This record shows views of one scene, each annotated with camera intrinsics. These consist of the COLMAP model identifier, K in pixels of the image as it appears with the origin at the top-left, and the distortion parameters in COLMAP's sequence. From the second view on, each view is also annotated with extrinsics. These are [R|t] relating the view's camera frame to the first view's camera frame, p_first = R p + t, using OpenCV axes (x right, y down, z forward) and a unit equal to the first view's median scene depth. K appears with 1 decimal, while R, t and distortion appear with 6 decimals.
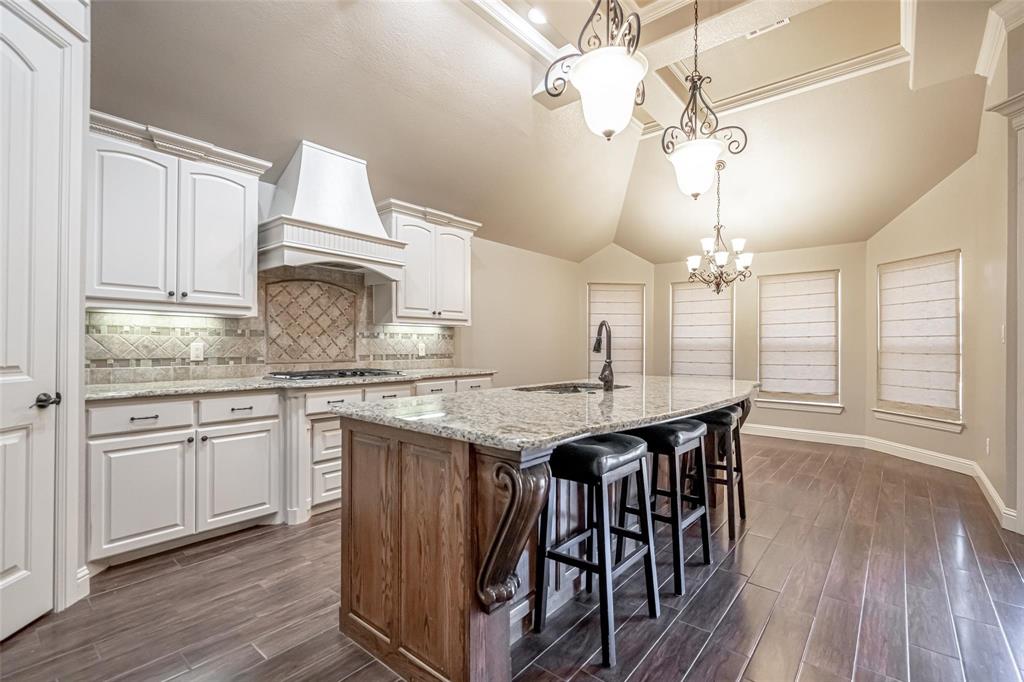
lens RADIAL K [[472.7, 0, 512.9], [0, 472.7, 339.8], [0, 0, 1]] dist [-0.000880, 0.000644]
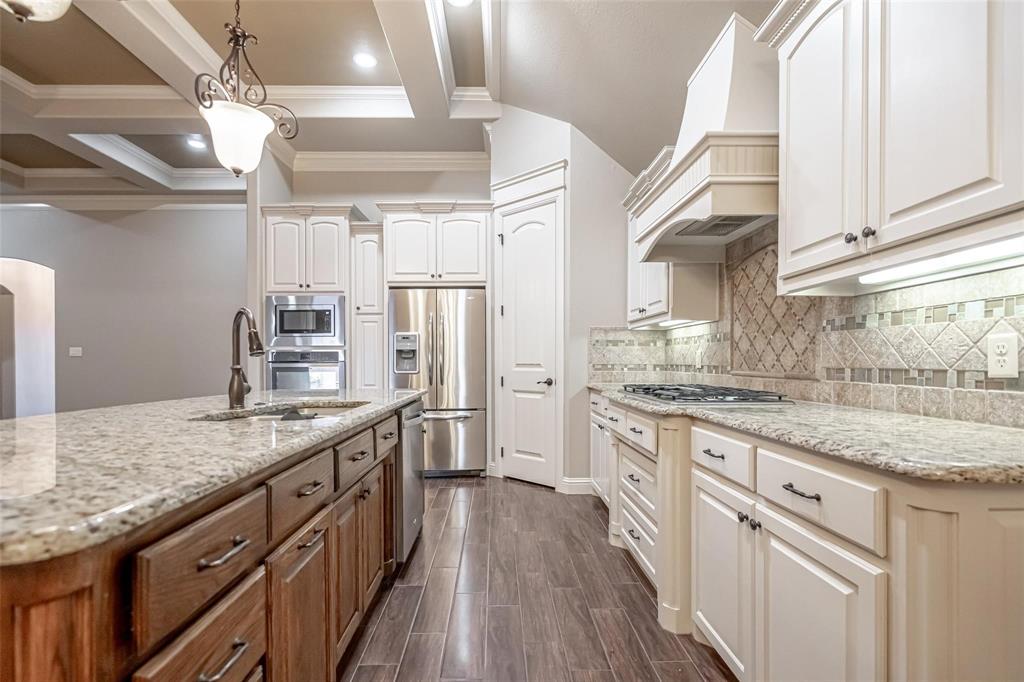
lens RADIAL K [[472.7, 0, 505.7], [0, 472.7, 363.7], [0, 0, 1]] dist [-0.000880, 0.000644]
pose [[-0.755214, -0.001662, -0.655476, 0.248058], [0.004049, 0.999966, -0.007201, 0.032885], [0.655466, -0.008093, -0.755181, 1.223747]]
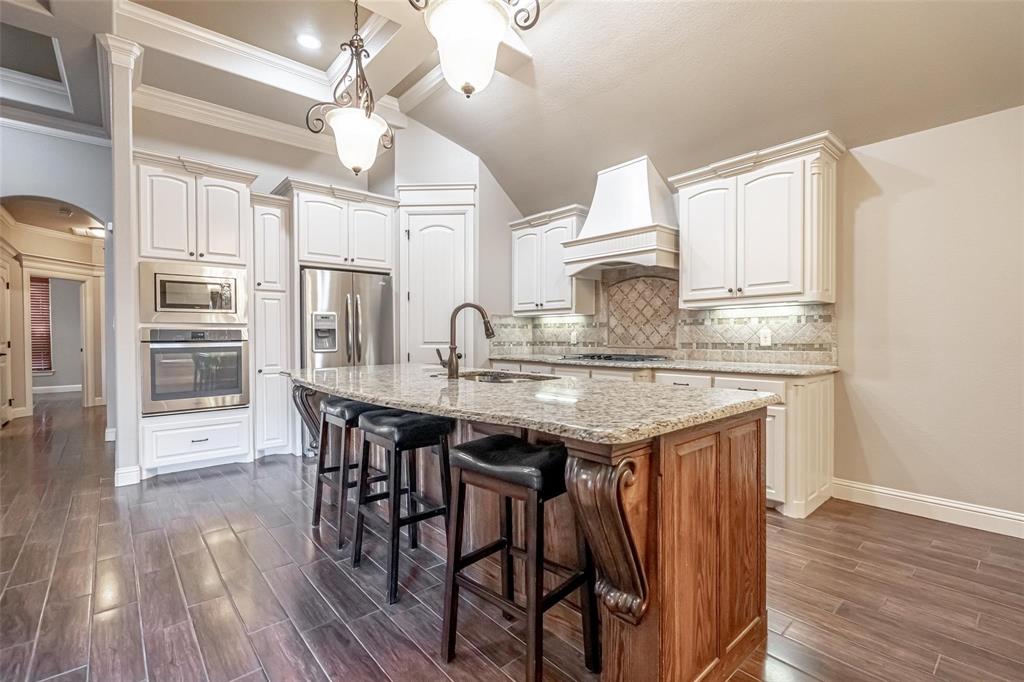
lens RADIAL K [[472.7, 0, 513.1], [0, 472.7, 342.4], [0, 0, 1]] dist [-0.000880, 0.000644]
pose [[-0.166043, 0.006429, -0.986098, 0.756161], [0.012266, 0.999915, 0.004453, 0.024678], [0.986042, -0.011356, -0.166108, 0.870694]]
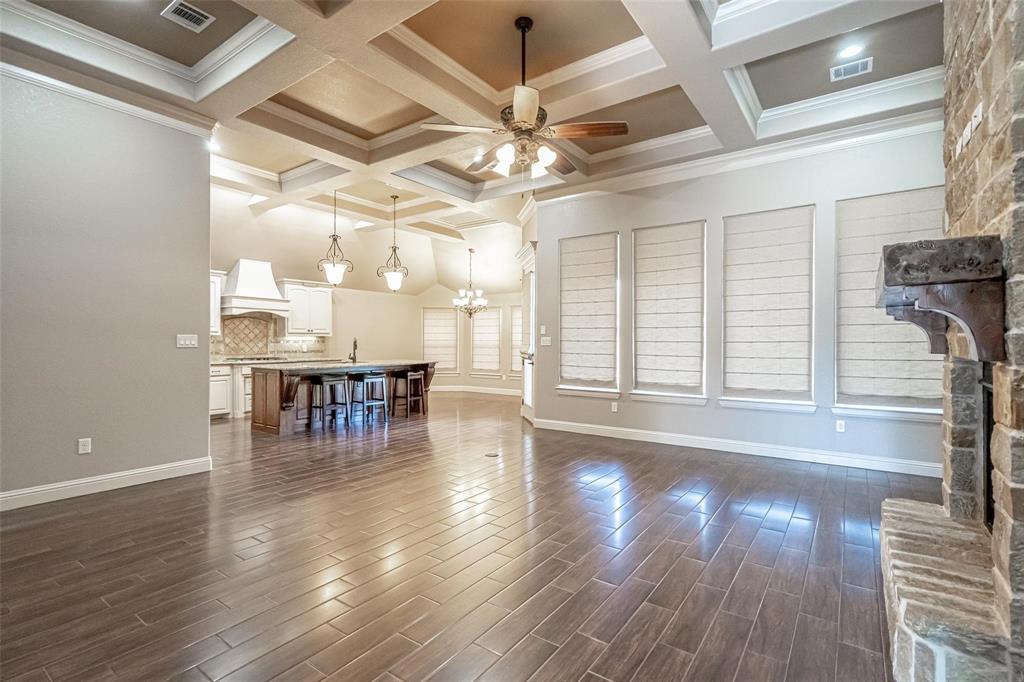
lens RADIAL K [[472.7, 0, 521.9], [0, 472.7, 341.7], [0, 0, 1]] dist [-0.000880, 0.000644]
pose [[0.995442, -0.003815, 0.095292, 0.637641], [0.002865, 0.999945, 0.010102, -0.029345], [-0.095325, -0.009783, 0.995398, -1.296055]]
